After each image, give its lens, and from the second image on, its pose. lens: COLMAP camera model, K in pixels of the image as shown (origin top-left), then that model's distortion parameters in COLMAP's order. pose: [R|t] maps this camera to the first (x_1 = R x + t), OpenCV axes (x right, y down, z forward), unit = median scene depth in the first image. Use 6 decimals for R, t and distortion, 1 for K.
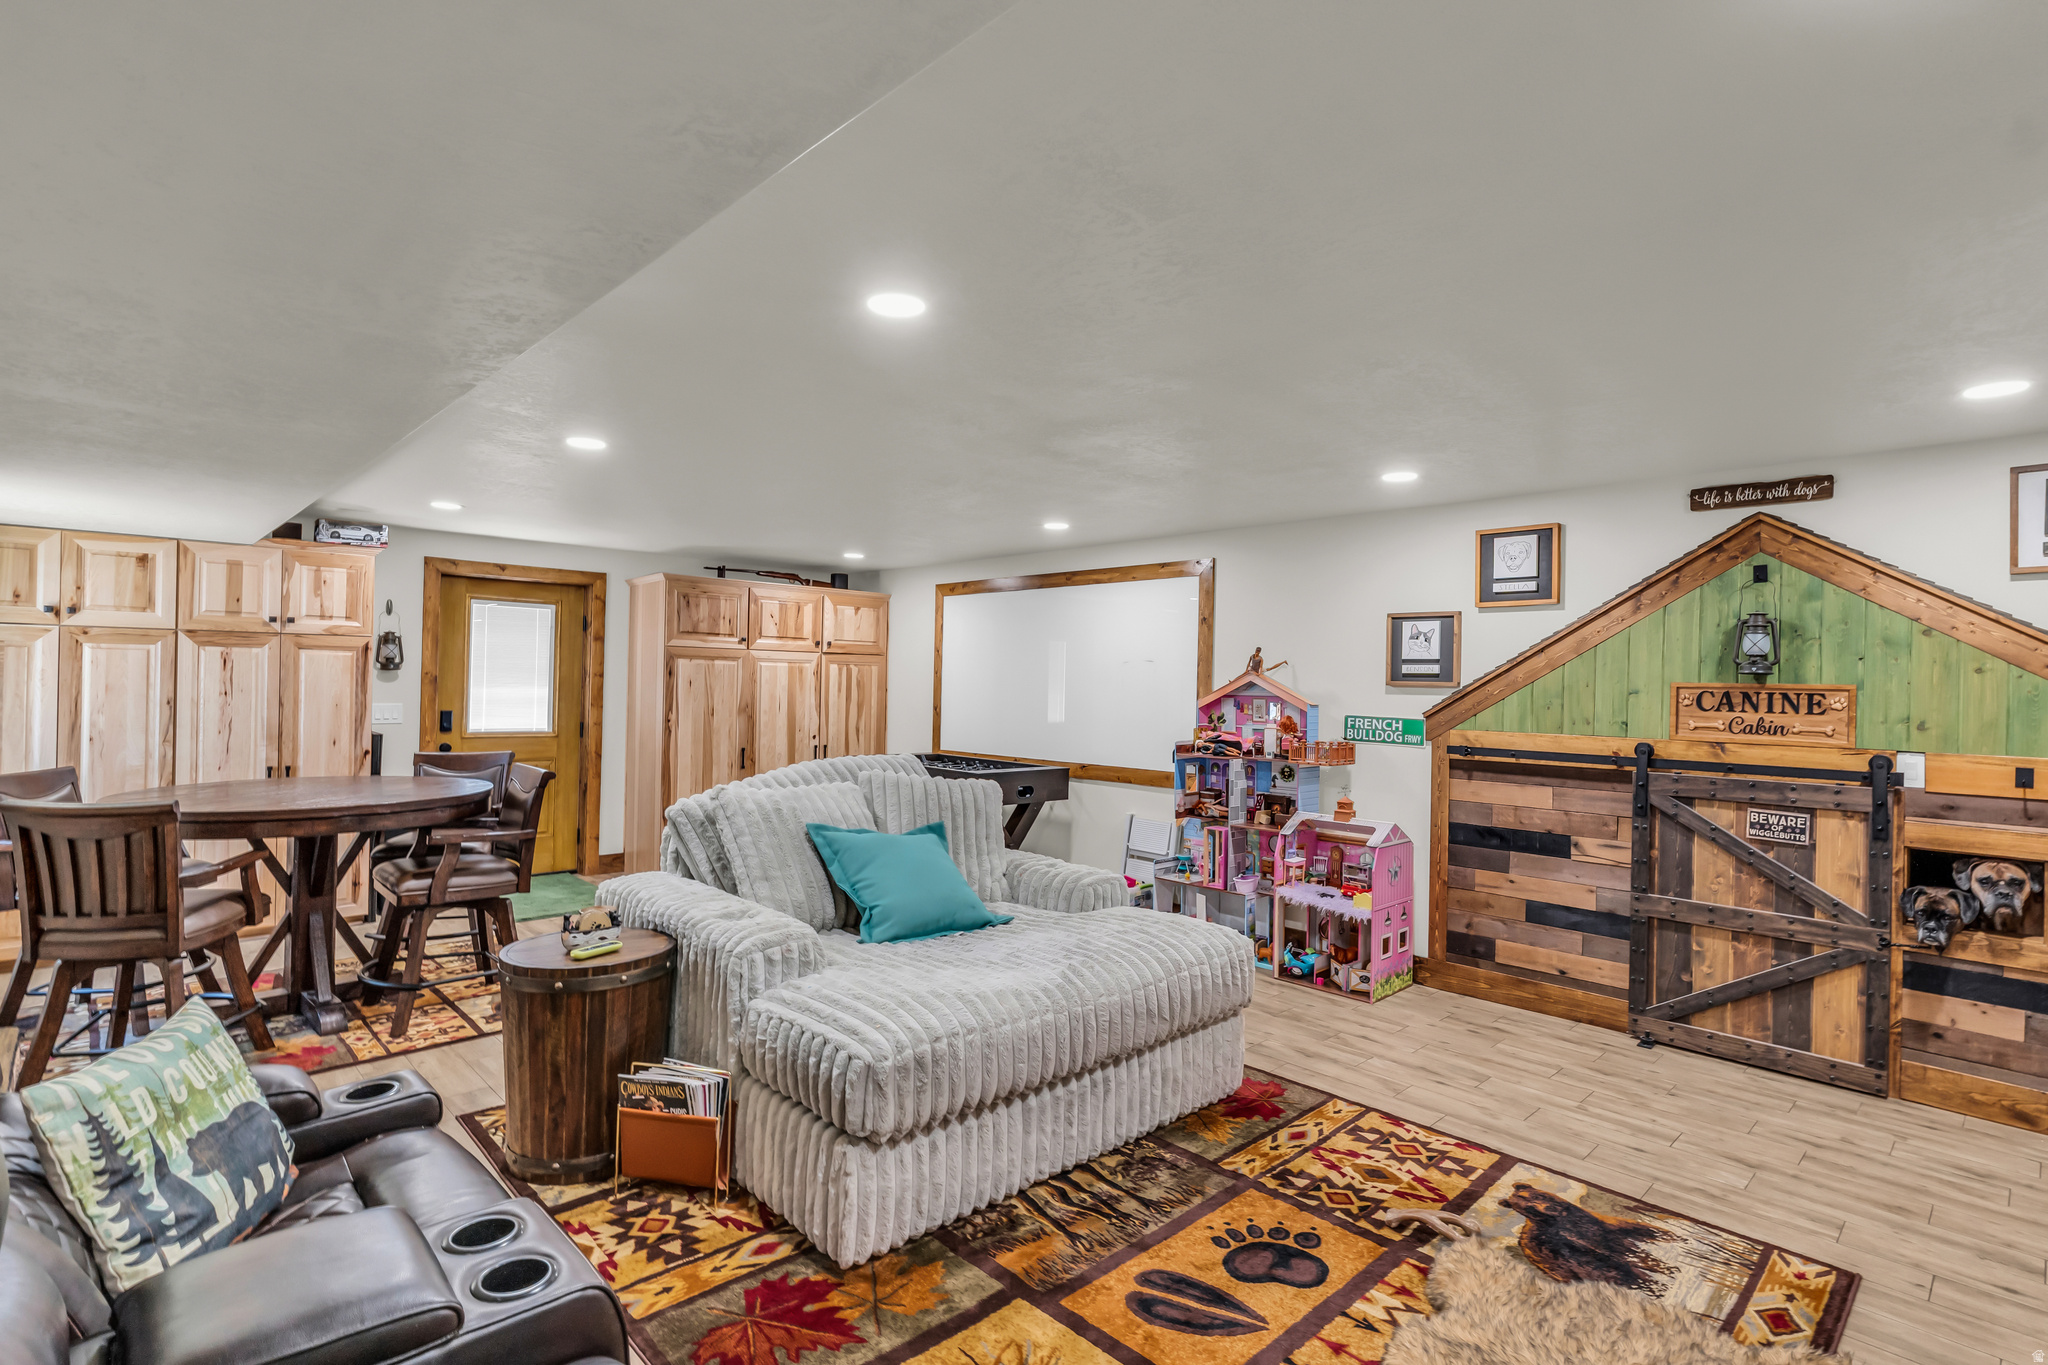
lens RADIAL K [[1002.6, 0, 1028.3], [0, 1002.6, 679.2], [0, 0, 1]] dist [0.003330, 0.000212]
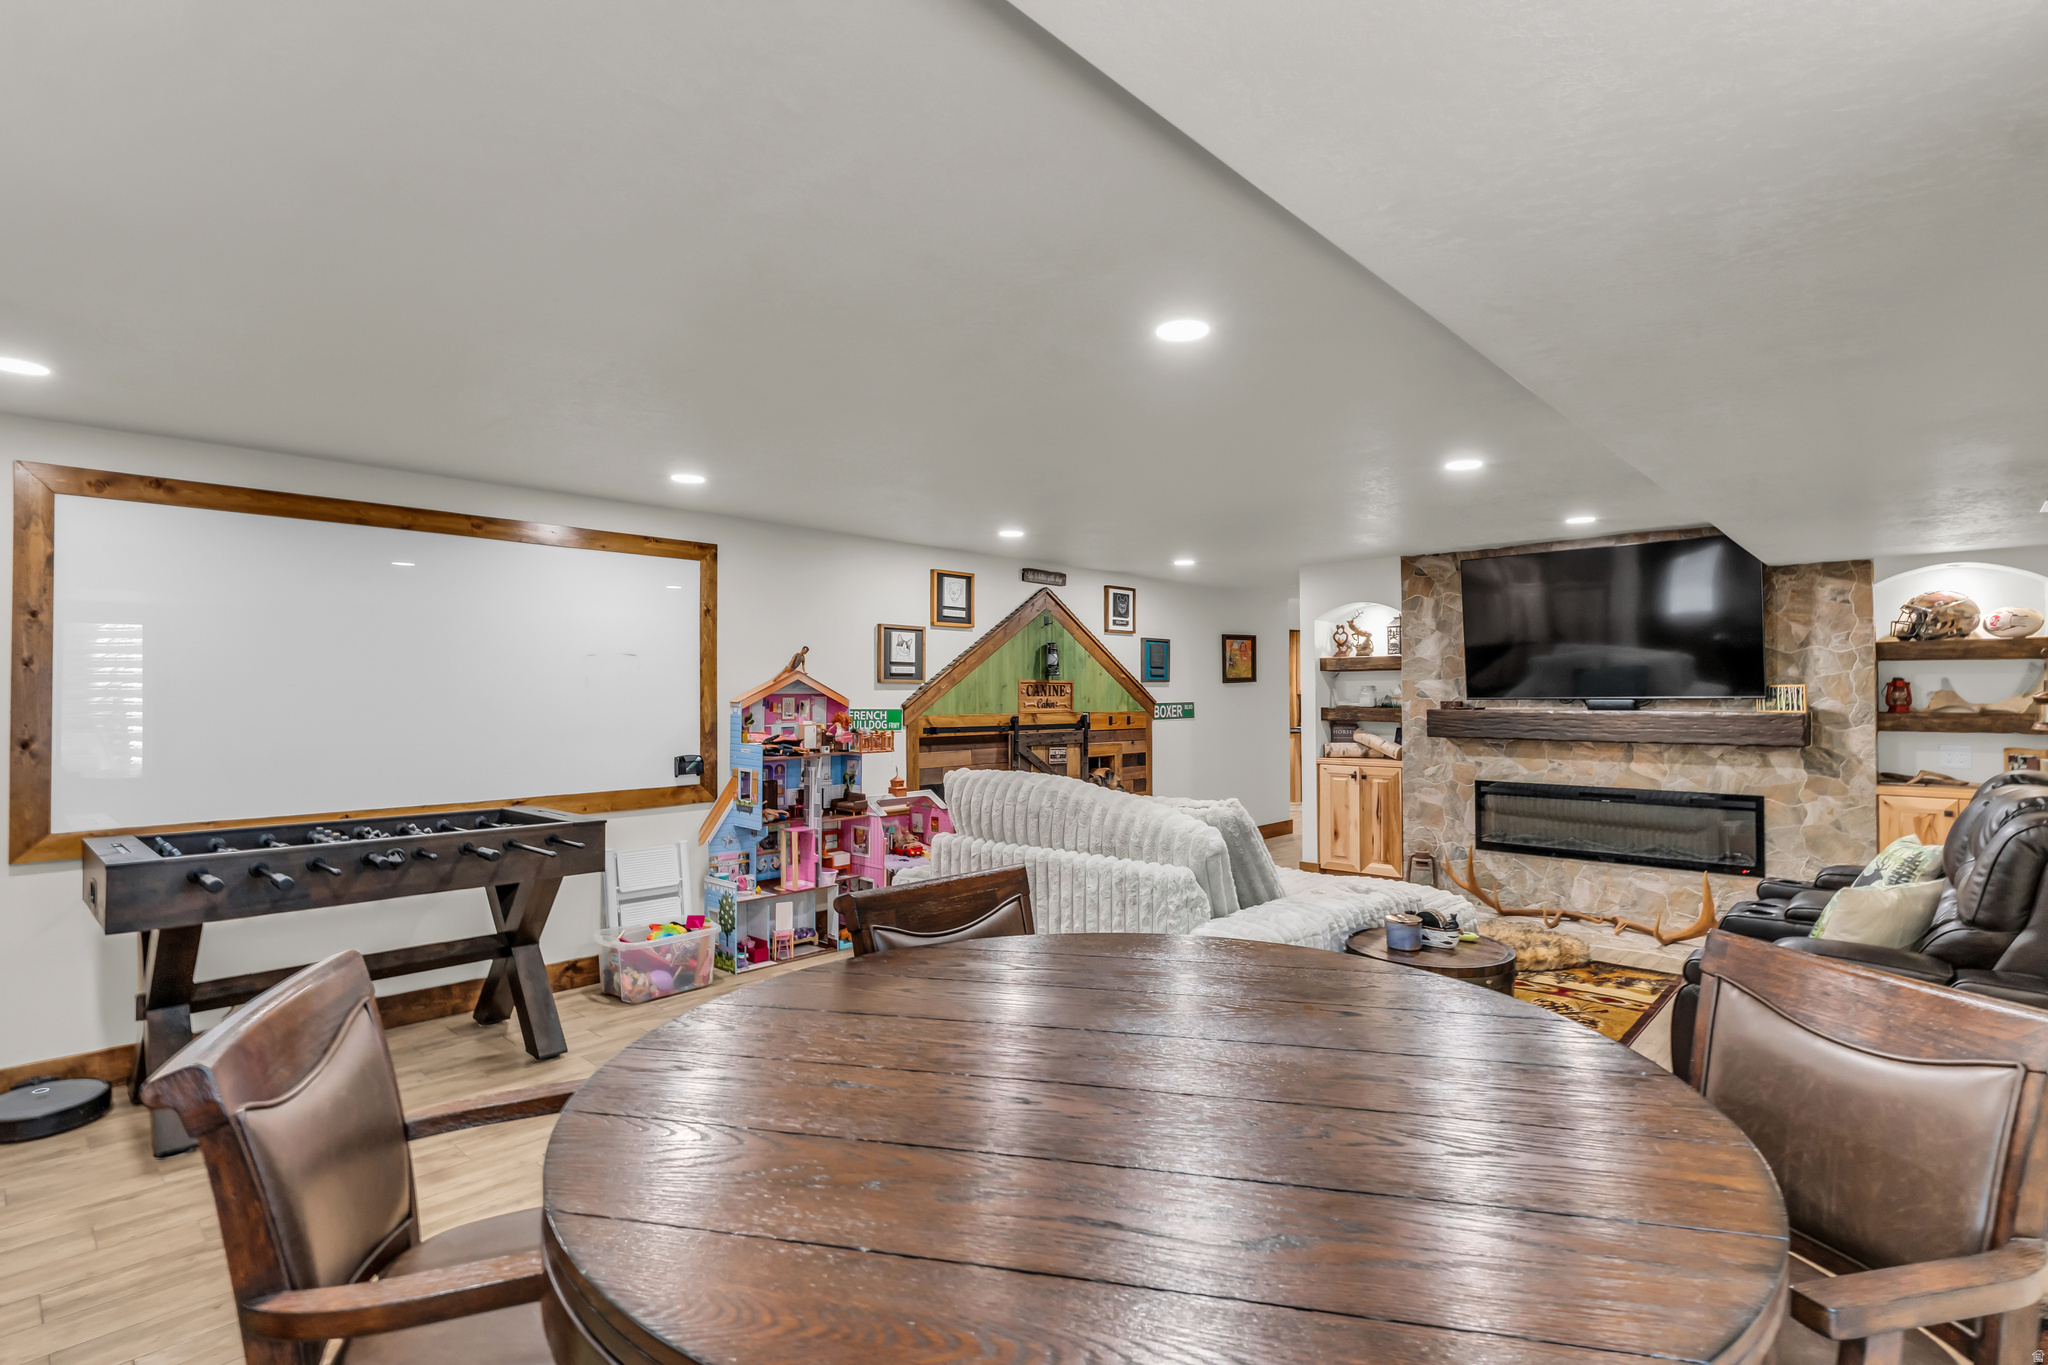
lens RADIAL K [[1002.6, 0, 1027.8], [0, 1002.6, 688.5], [0, 0, 1]] dist [0.003330, 0.000212]
pose [[-0.065488, -0.014081, 0.997754, -1.114199], [-0.004952, 0.999893, 0.013786, -0.005666], [-0.997841, -0.004038, -0.065550, 1.157016]]
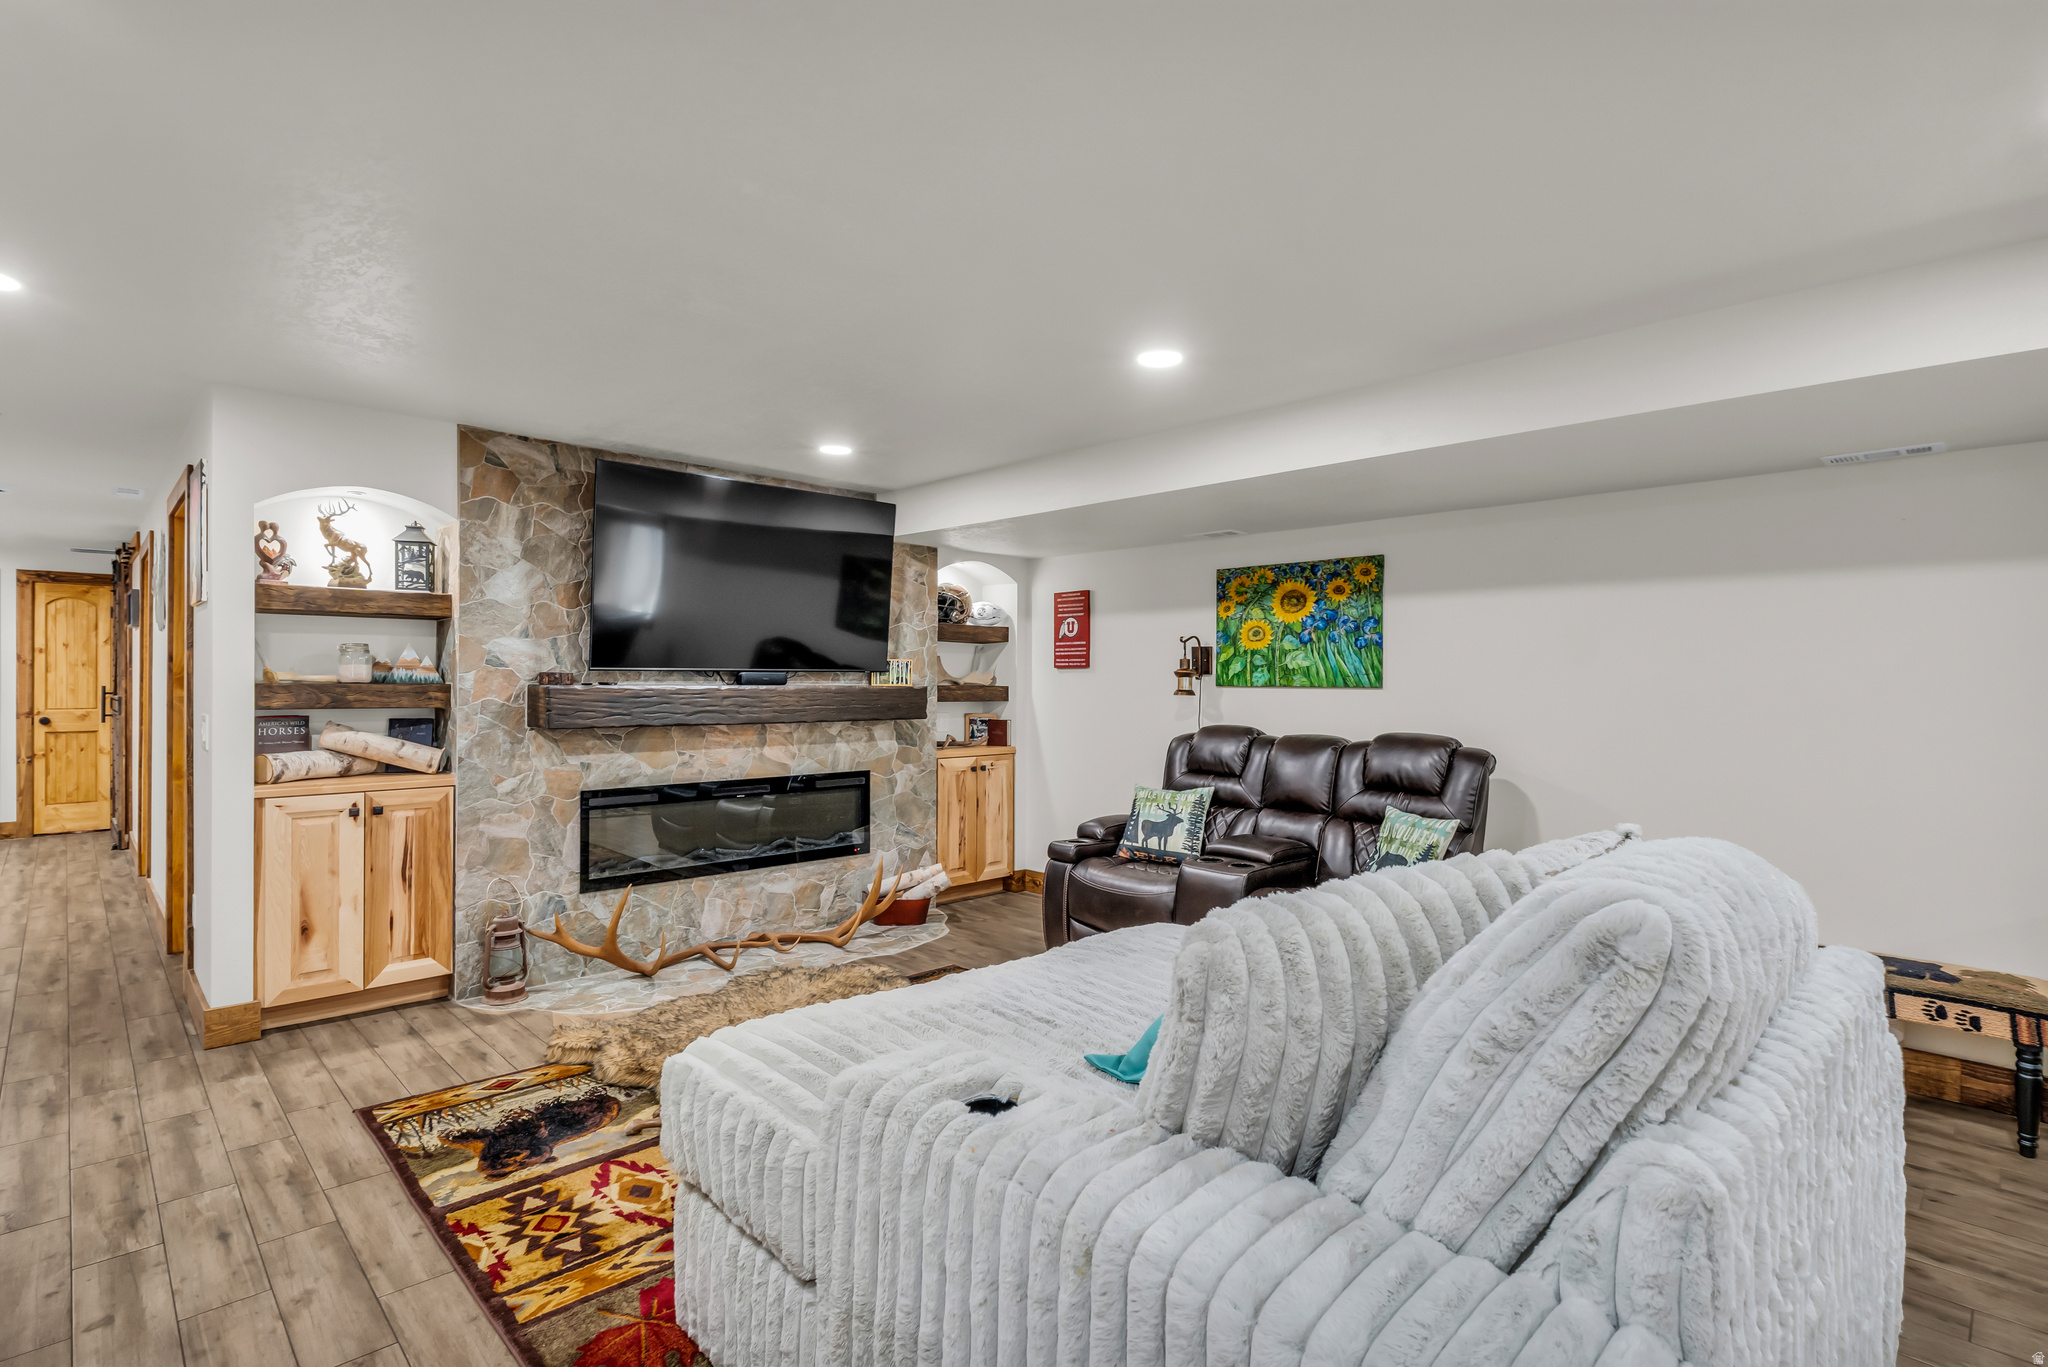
lens RADIAL K [[957.6, 0, 1023.7], [0, 957.6, 686.0], [0, 0, 1]] dist [0.001446, 0.000216]
pose [[-0.999691, -0.024557, -0.003810, 0.024182], [-0.024546, 0.999695, -0.002871, 0.040778], [0.003879, -0.002777, -0.999989, 1.374445]]
